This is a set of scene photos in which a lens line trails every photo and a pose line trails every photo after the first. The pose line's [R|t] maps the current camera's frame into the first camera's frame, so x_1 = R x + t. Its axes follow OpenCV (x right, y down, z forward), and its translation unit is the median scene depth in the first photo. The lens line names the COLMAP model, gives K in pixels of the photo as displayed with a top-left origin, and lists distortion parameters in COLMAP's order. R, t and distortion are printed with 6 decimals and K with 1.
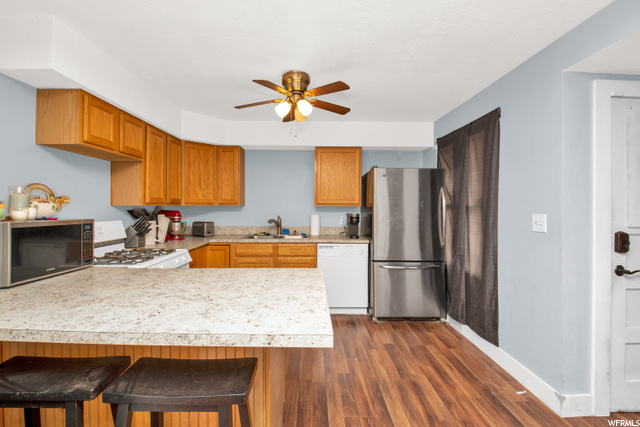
lens RADIAL K [[296.1, 0, 314.0], [0, 296.1, 204.9], [0, 0, 1]] dist [0.018732, -0.022701]
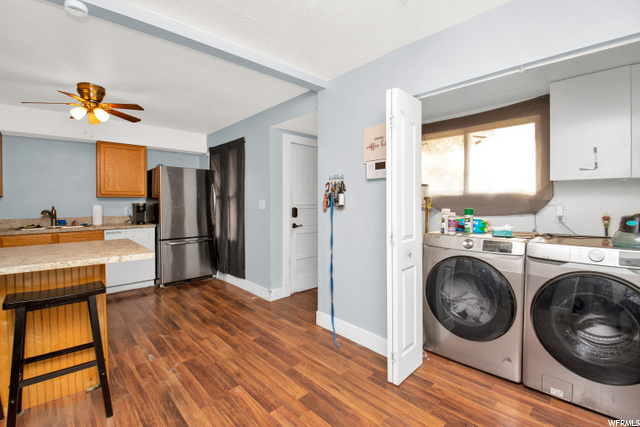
lens RADIAL K [[296.1, 0, 314.0], [0, 296.1, 204.9], [0, 0, 1]] dist [0.018732, -0.022701]
pose [[0.756163, -0.014822, 0.654216, -0.147509], [0.002735, 0.999806, 0.019491, 0.019291], [-0.654378, -0.012949, 0.756057, -0.433369]]
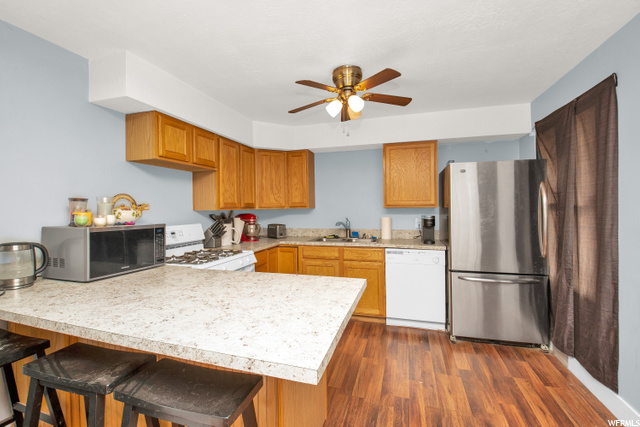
lens RADIAL K [[293.3, 0, 314.0], [0, 293.3, 206.2], [0, 0, 1]] dist [0.011892, -0.021315]
pose [[0.951390, -0.015951, -0.307576, 0.101802], [0.016751, 0.999860, -0.000040, -0.006546], [0.307534, -0.005115, 0.951523, 0.069047]]
